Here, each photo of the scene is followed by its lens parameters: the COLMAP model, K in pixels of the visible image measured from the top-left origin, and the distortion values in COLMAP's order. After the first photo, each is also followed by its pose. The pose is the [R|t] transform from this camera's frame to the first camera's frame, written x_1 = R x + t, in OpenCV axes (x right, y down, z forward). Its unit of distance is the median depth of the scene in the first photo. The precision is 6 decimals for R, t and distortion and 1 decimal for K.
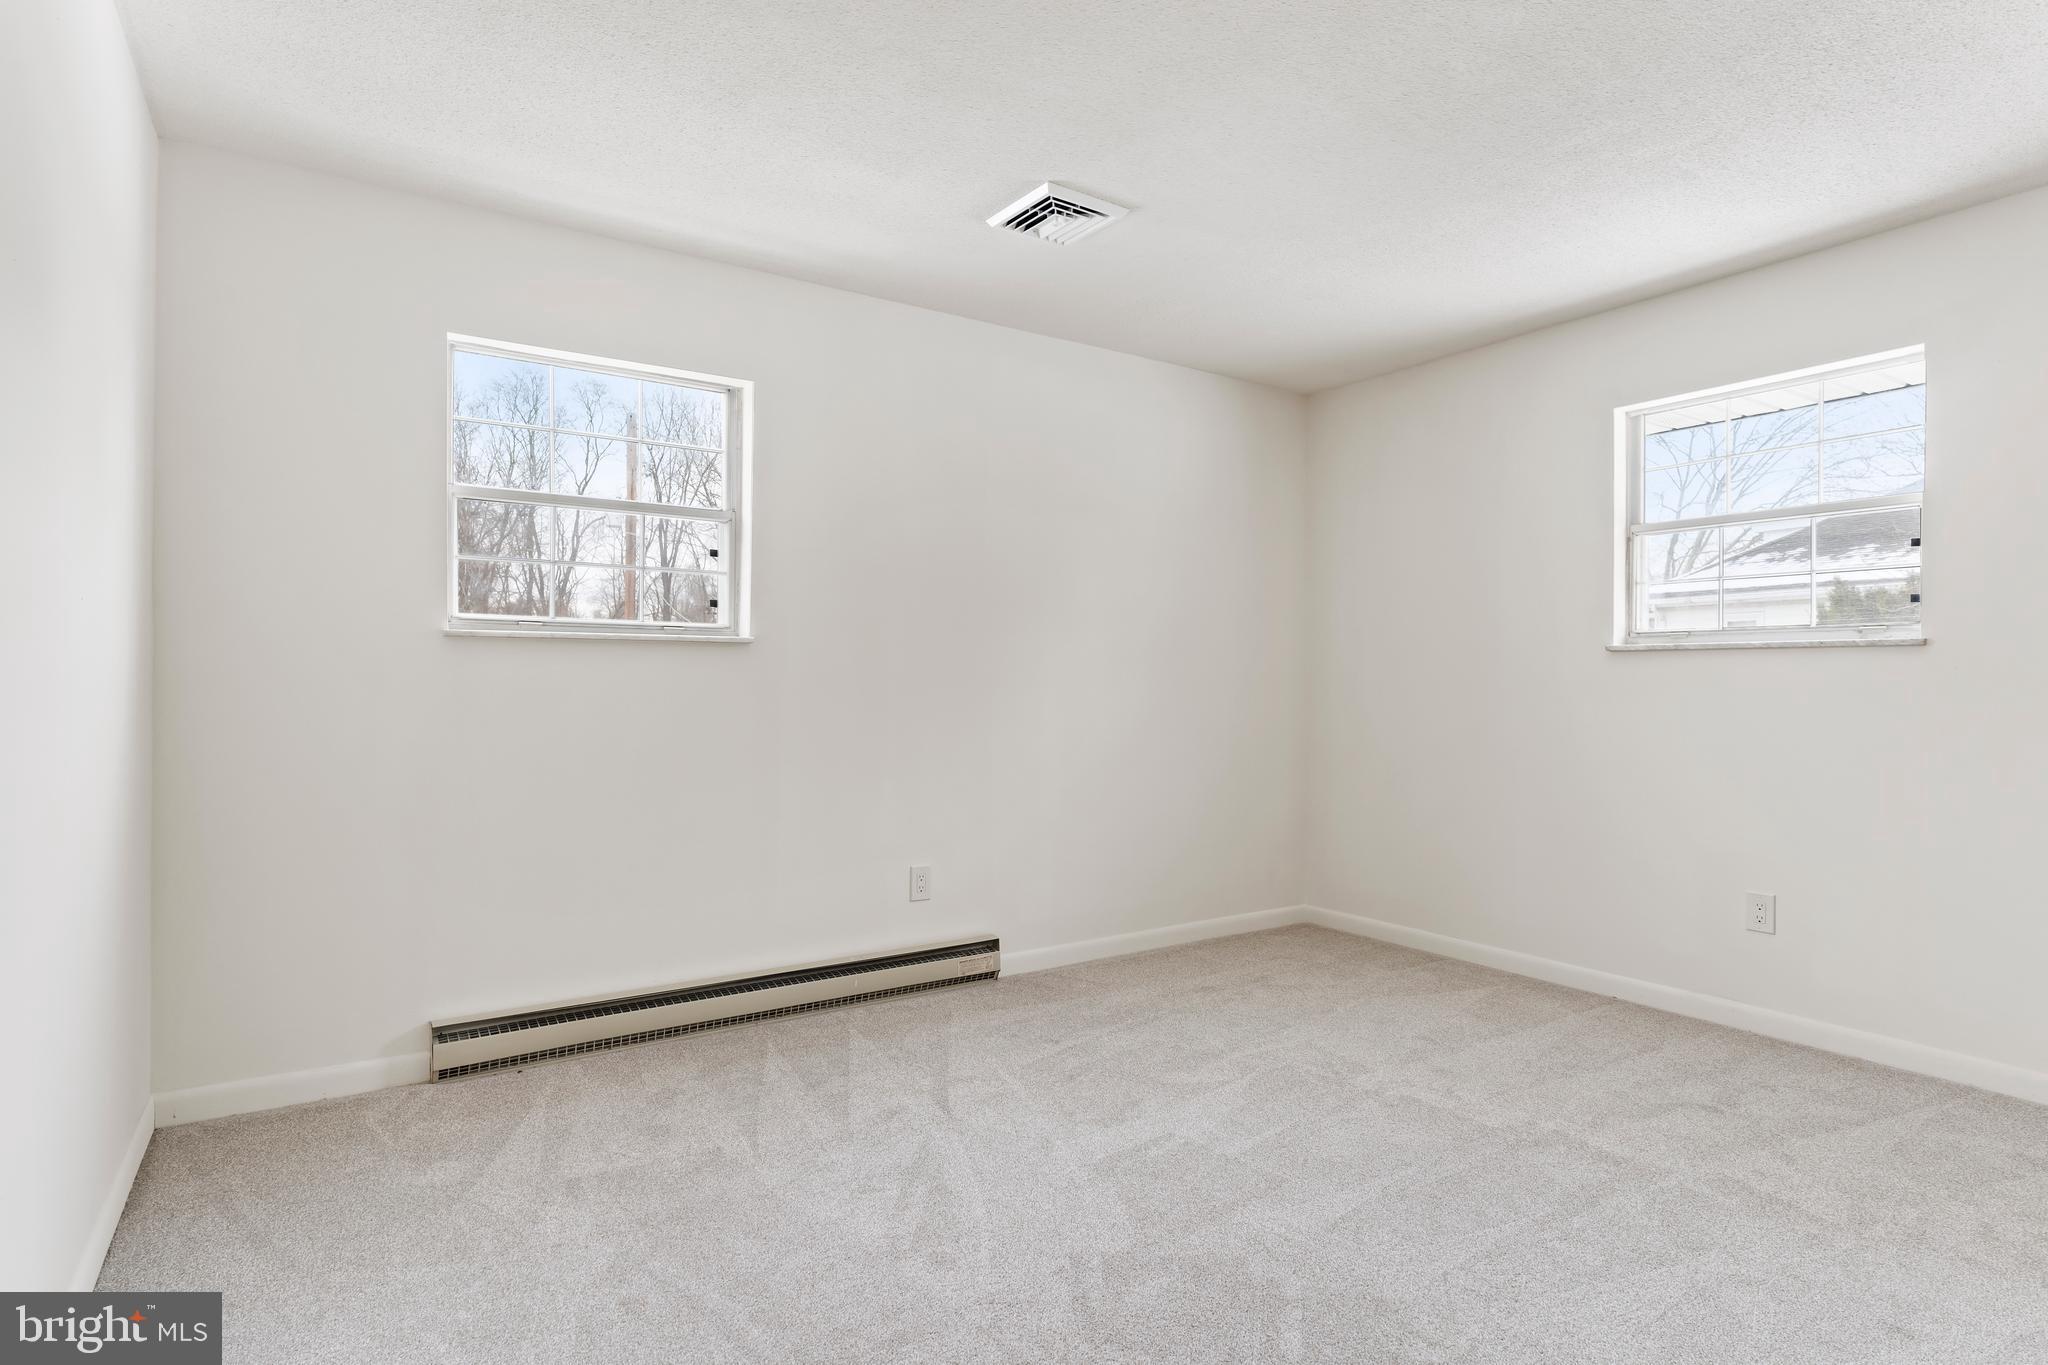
lens RADIAL K [[1063.4, 0, 1021.5], [0, 1063.4, 679.6], [0, 0, 1]] dist [-0.002344, 0.001454]
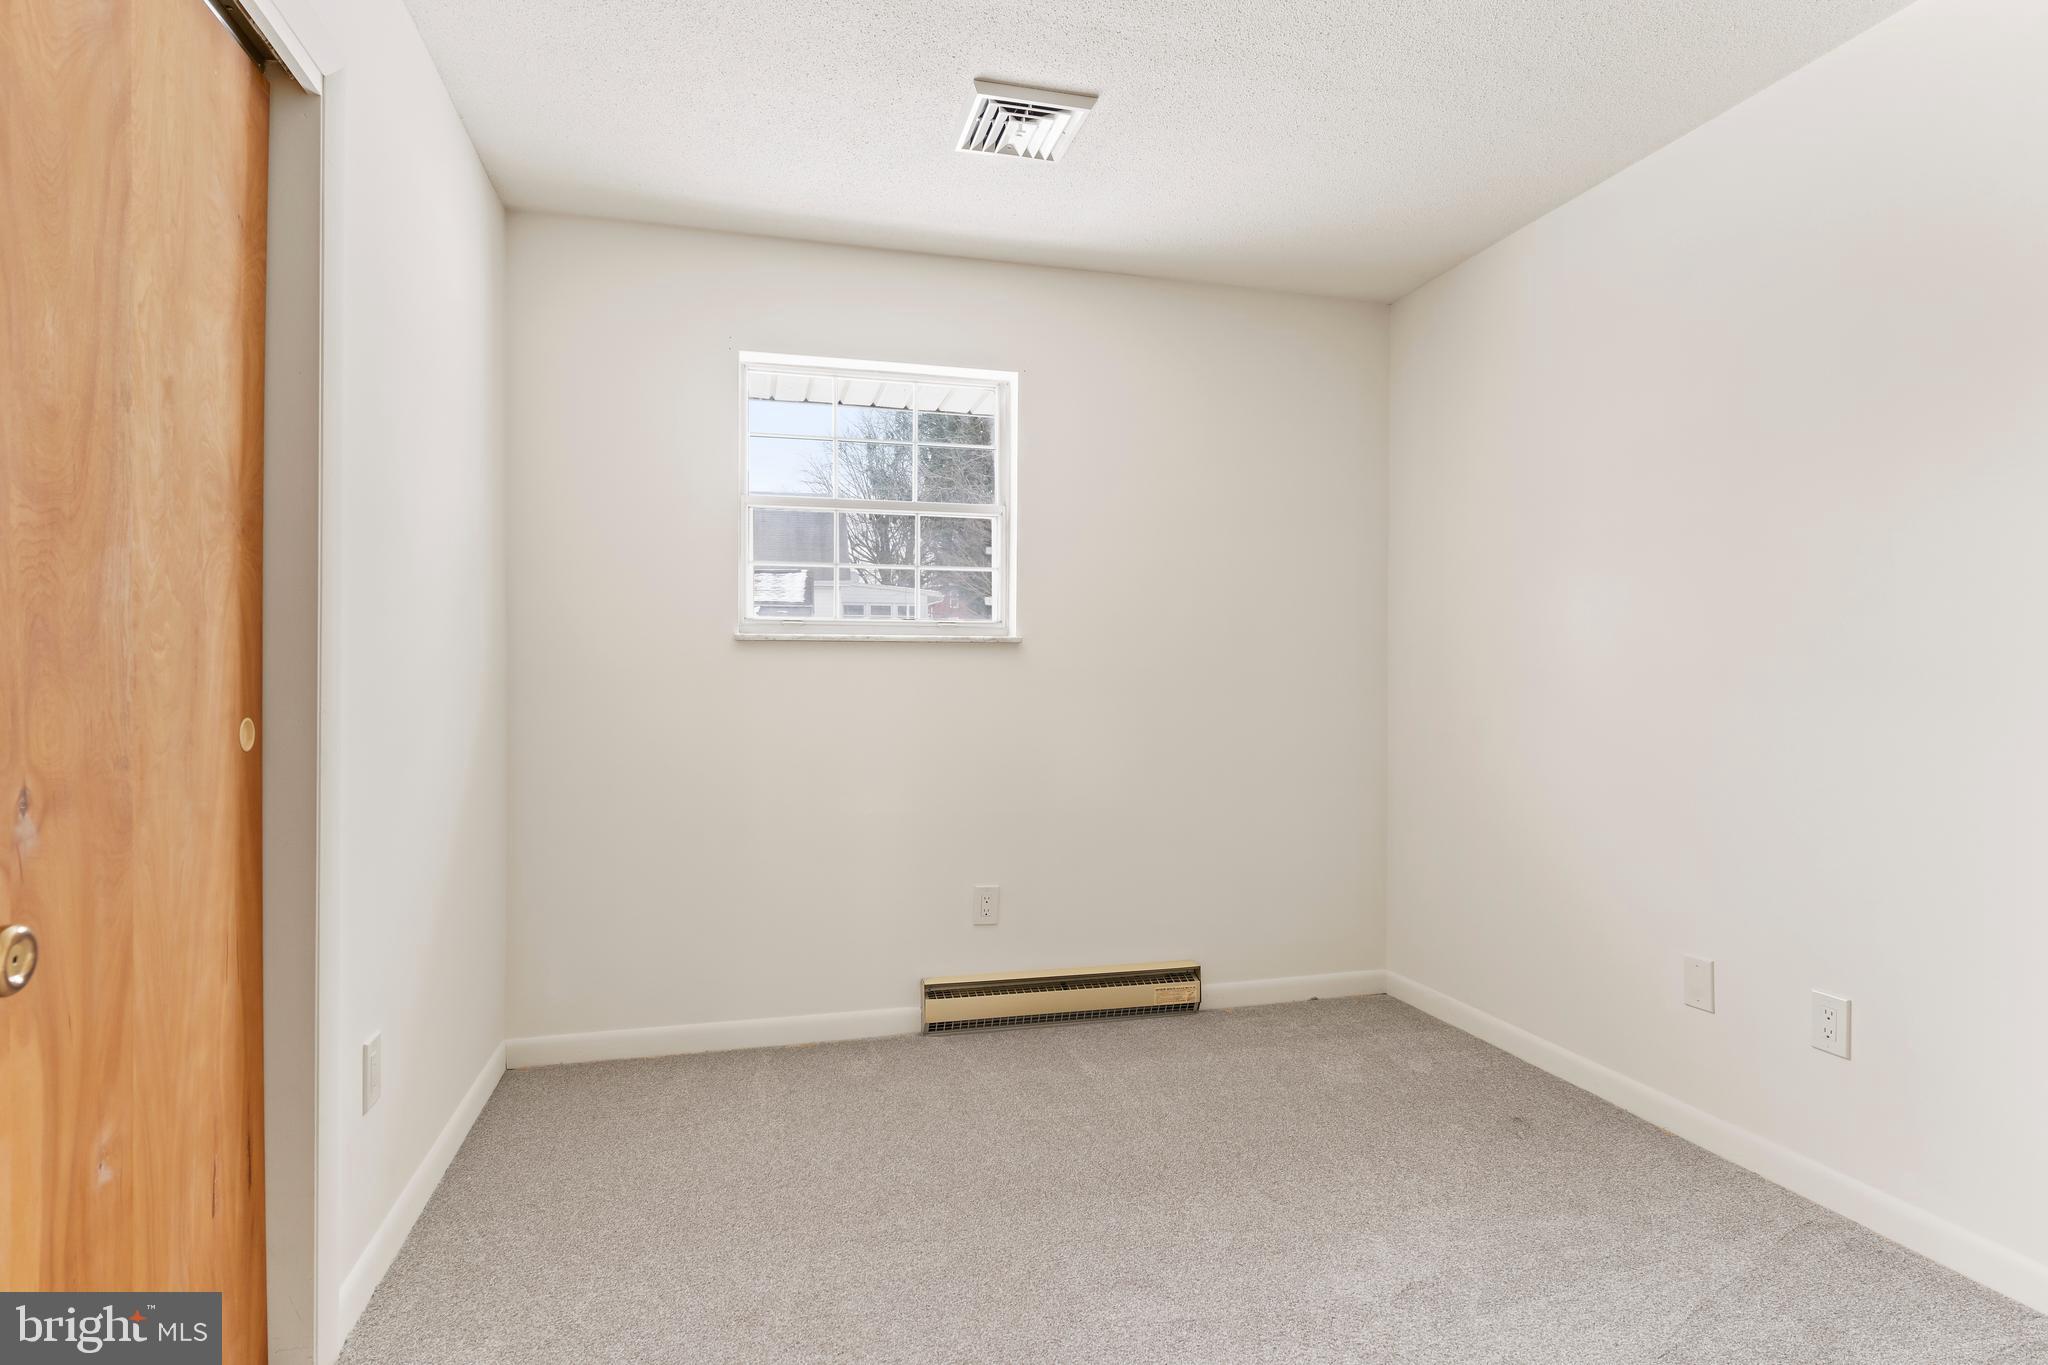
lens RADIAL K [[1092.5, 0, 1024.0], [0, 1092.5, 682.5], [0, 0, 1]] dist [-0.007326, -0.000612]
pose [[0.945898, -0.002356, -0.324455, 0.156267], [0.004482, 0.999973, 0.005805, -0.002361], [0.324432, -0.006945, 0.945883, 0.094322]]
